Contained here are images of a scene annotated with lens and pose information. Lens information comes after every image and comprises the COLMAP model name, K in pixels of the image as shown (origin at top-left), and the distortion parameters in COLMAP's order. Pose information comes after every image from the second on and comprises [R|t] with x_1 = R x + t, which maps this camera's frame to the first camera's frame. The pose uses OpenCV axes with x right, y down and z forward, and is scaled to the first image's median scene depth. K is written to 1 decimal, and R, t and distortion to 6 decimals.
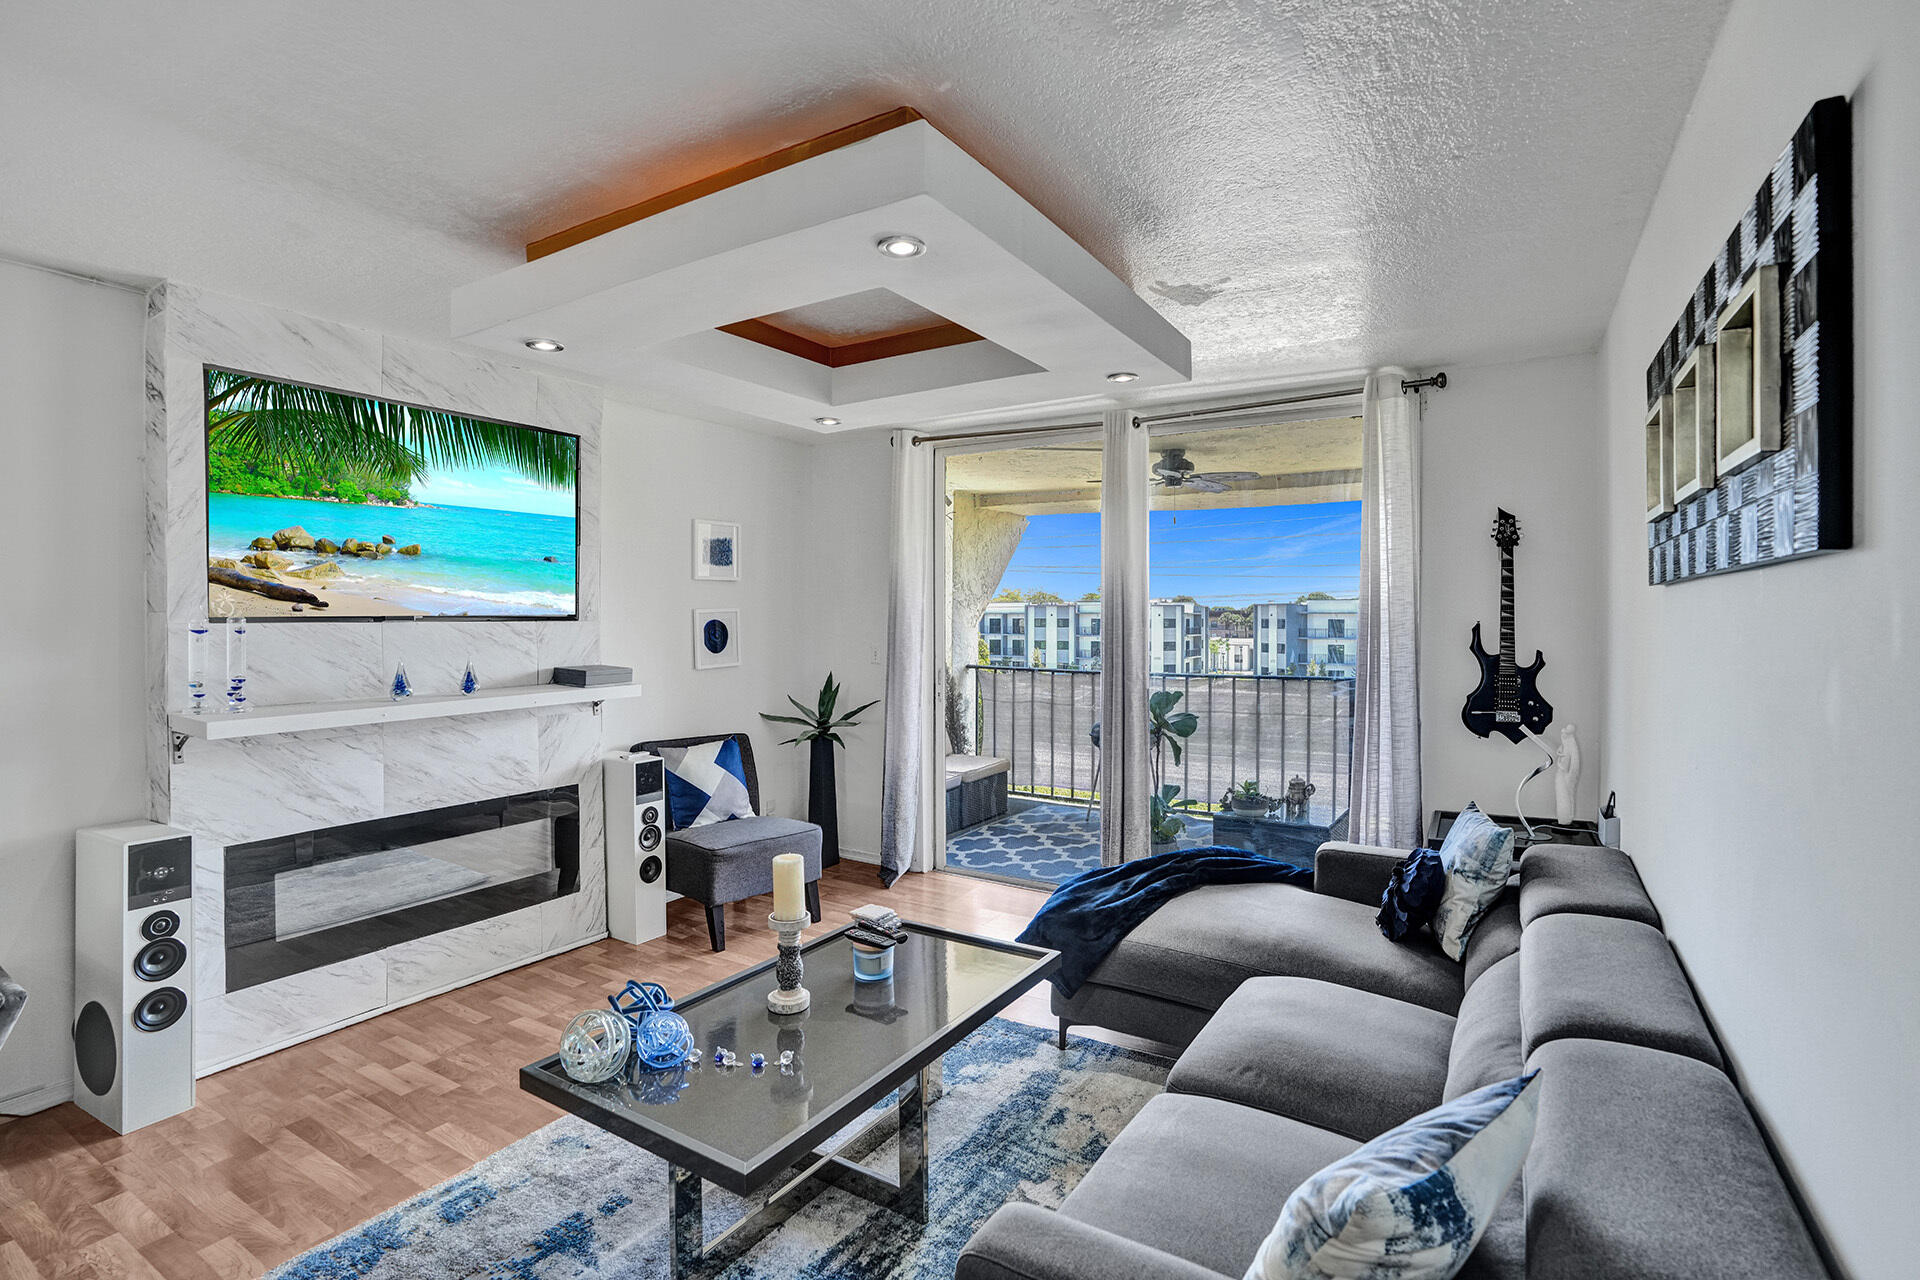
lens RADIAL K [[878.1, 0, 1008.6], [0, 878.1, 627.0], [0, 0, 1]] dist [-0.051852, 0.005594]
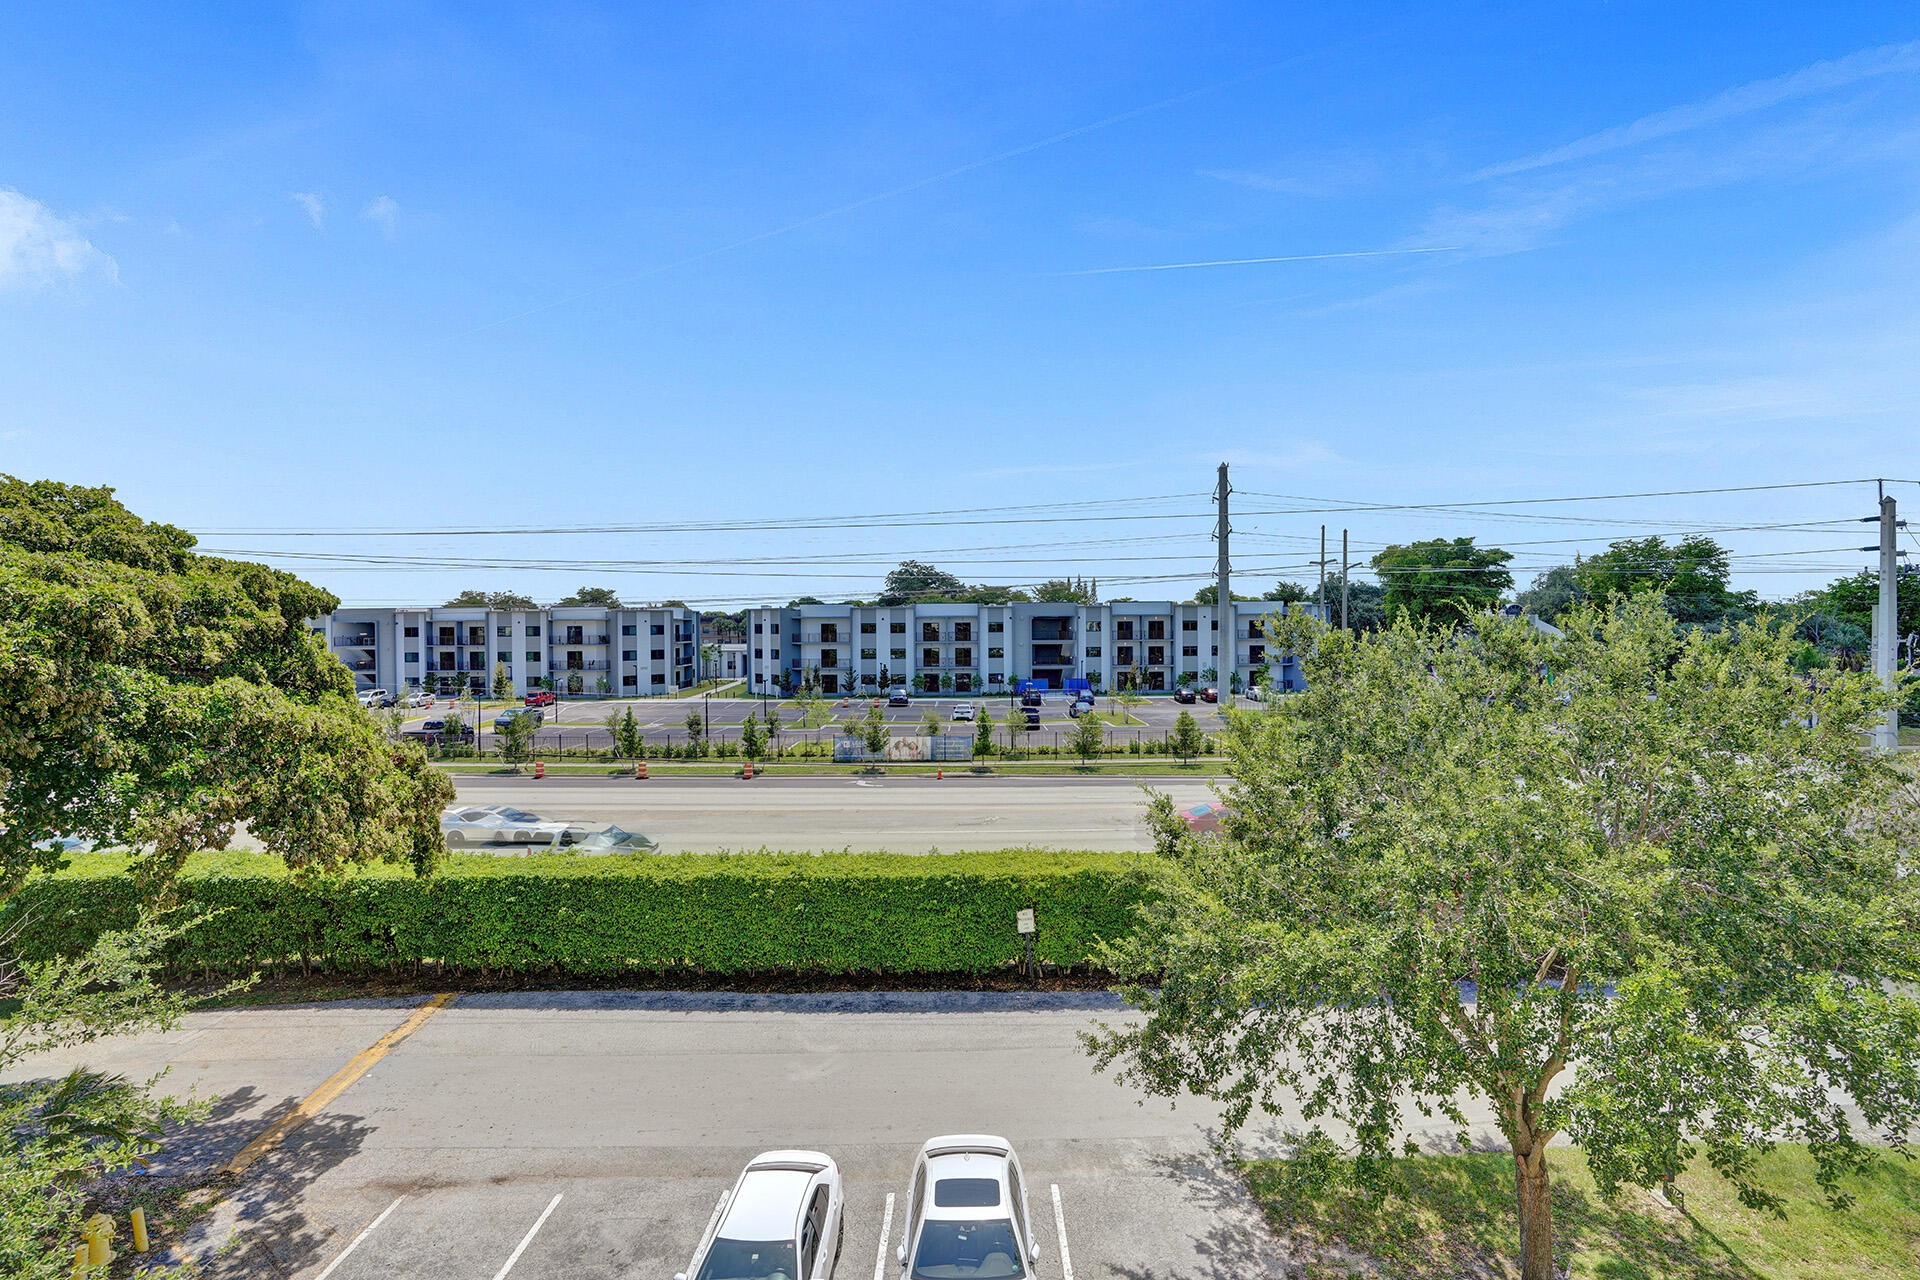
lens RADIAL K [[900.4, 0, 967.9], [0, 900.4, 623.3], [0, 0, 1]] dist [-0.050751, 0.020746]
pose [[0.869653, -0.008618, 0.493589, 0.019612], [0.014025, 0.999875, -0.007253, 0.021253], [-0.493465, 0.013230, 0.869665, 0.459780]]
